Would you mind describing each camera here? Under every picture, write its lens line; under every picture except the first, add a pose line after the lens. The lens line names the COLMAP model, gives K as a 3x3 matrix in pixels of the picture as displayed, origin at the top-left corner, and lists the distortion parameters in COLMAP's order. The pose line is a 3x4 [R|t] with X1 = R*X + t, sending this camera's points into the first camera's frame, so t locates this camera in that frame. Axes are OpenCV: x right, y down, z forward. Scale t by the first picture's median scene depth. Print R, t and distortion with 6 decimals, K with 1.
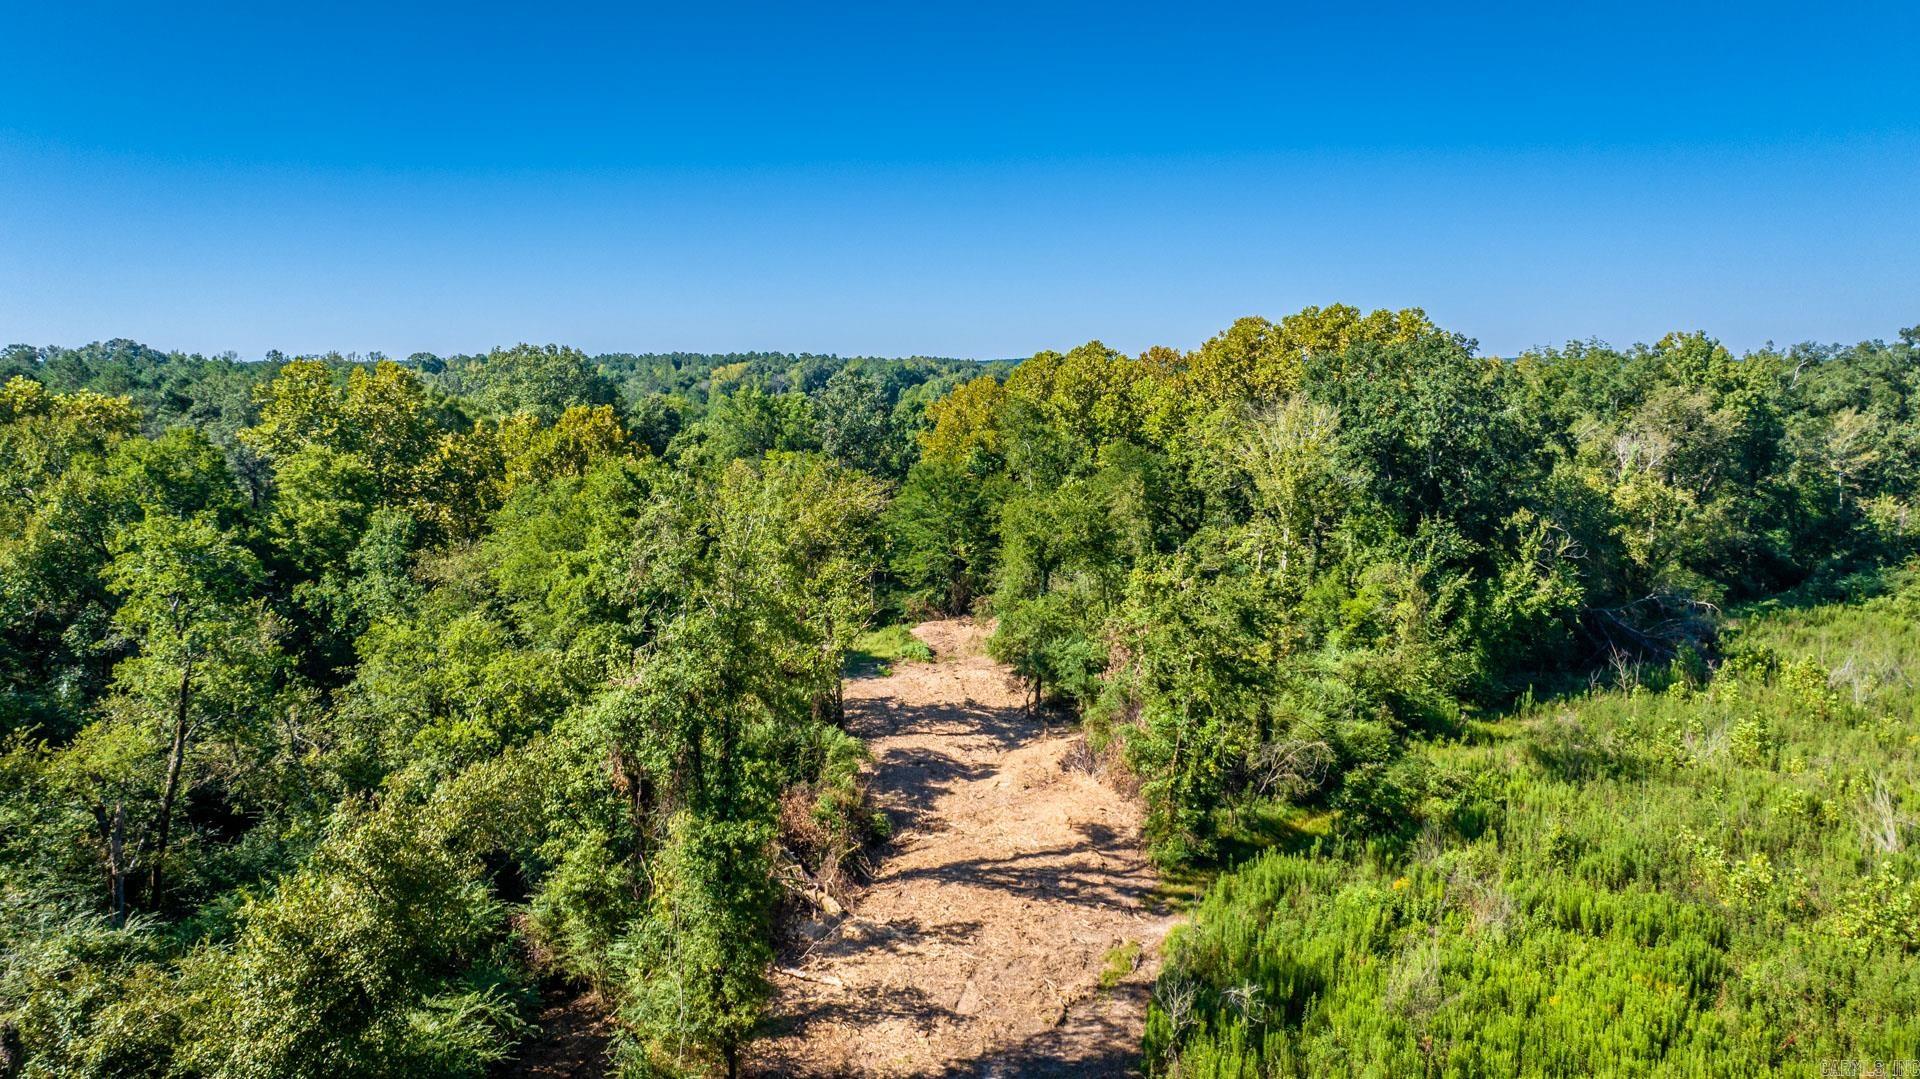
lens RADIAL K [[1343.4, 0, 960.5], [0, 1343.4, 539.3], [0, 0, 1]] dist [0.000519, 0.000038]
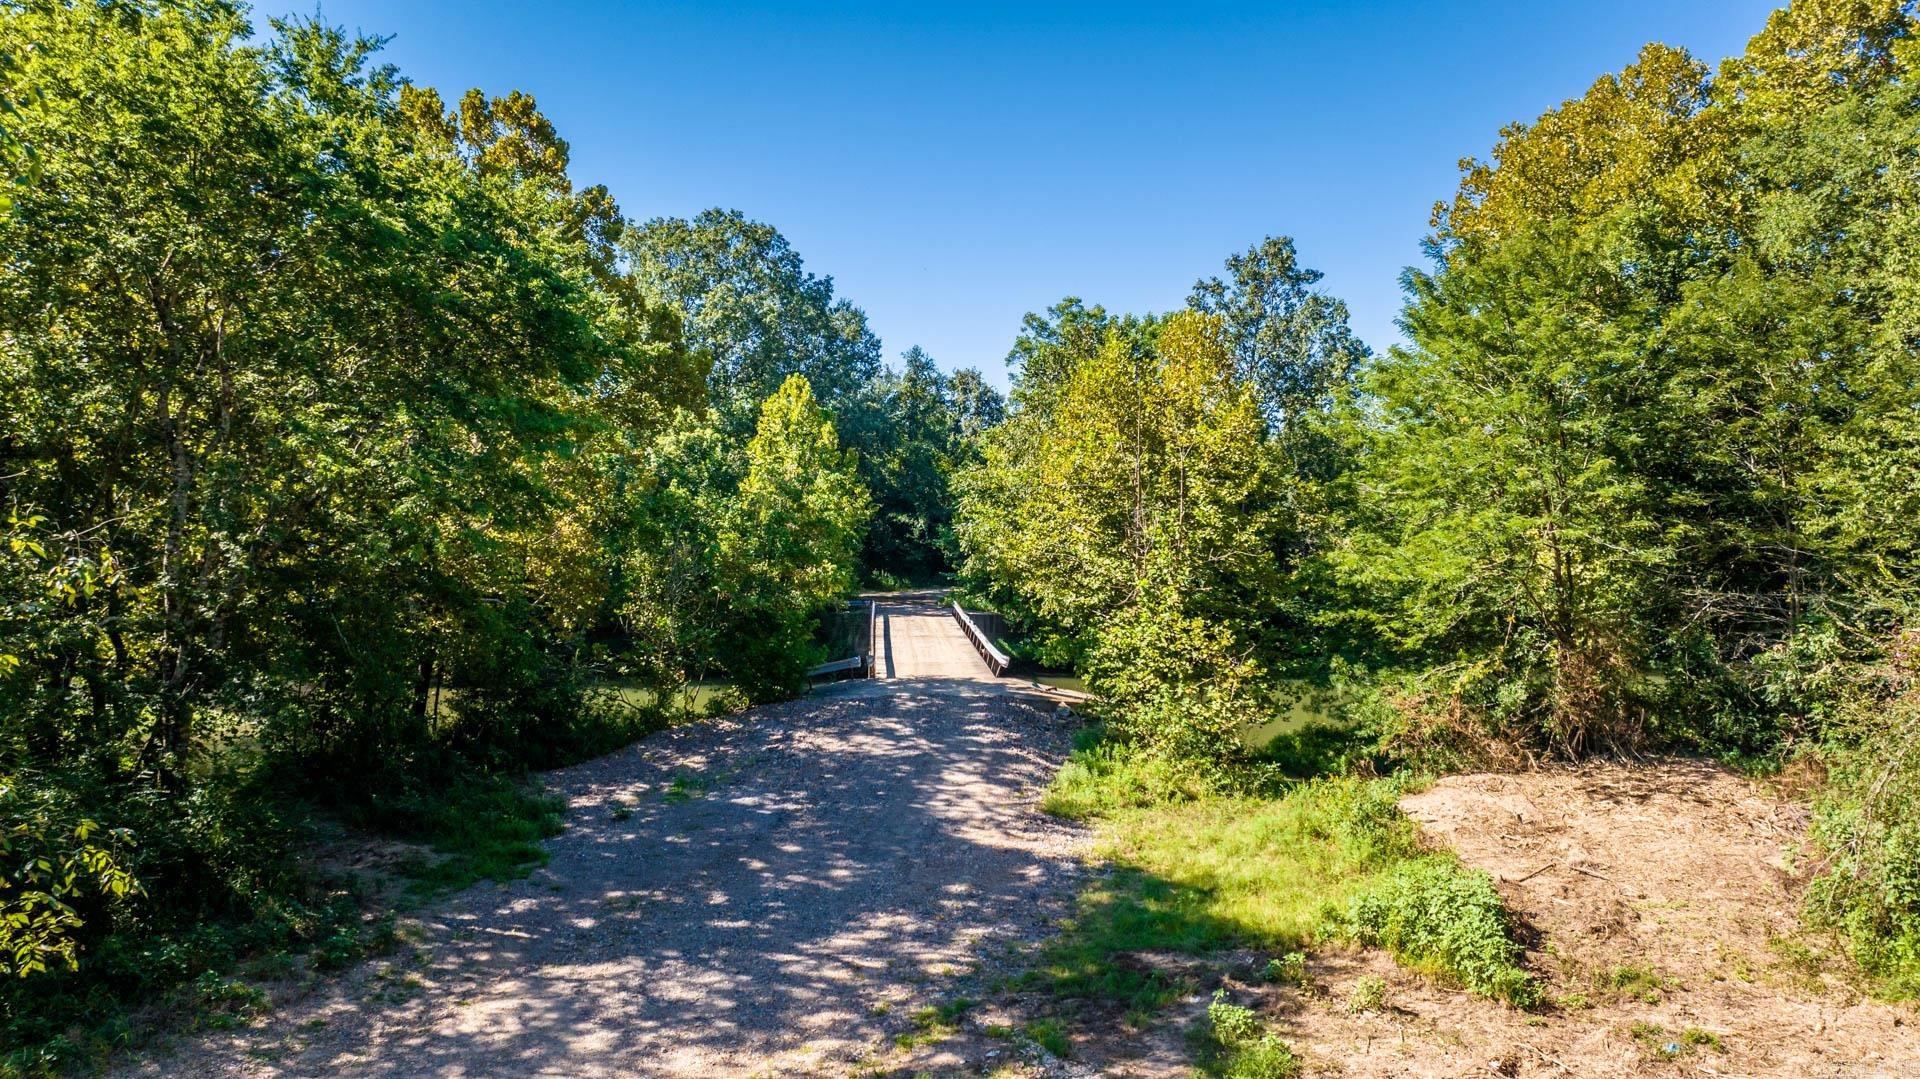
lens RADIAL K [[1343.4, 0, 959.8], [0, 1343.4, 537.6], [0, 0, 1]] dist [0.000519, 0.000038]
pose [[0.939354, 0.012853, -0.342708, -0.027998], [-0.046636, 0.994802, -0.090520, 0.042288], [0.339764, 0.101013, 0.935071, 0.693878]]
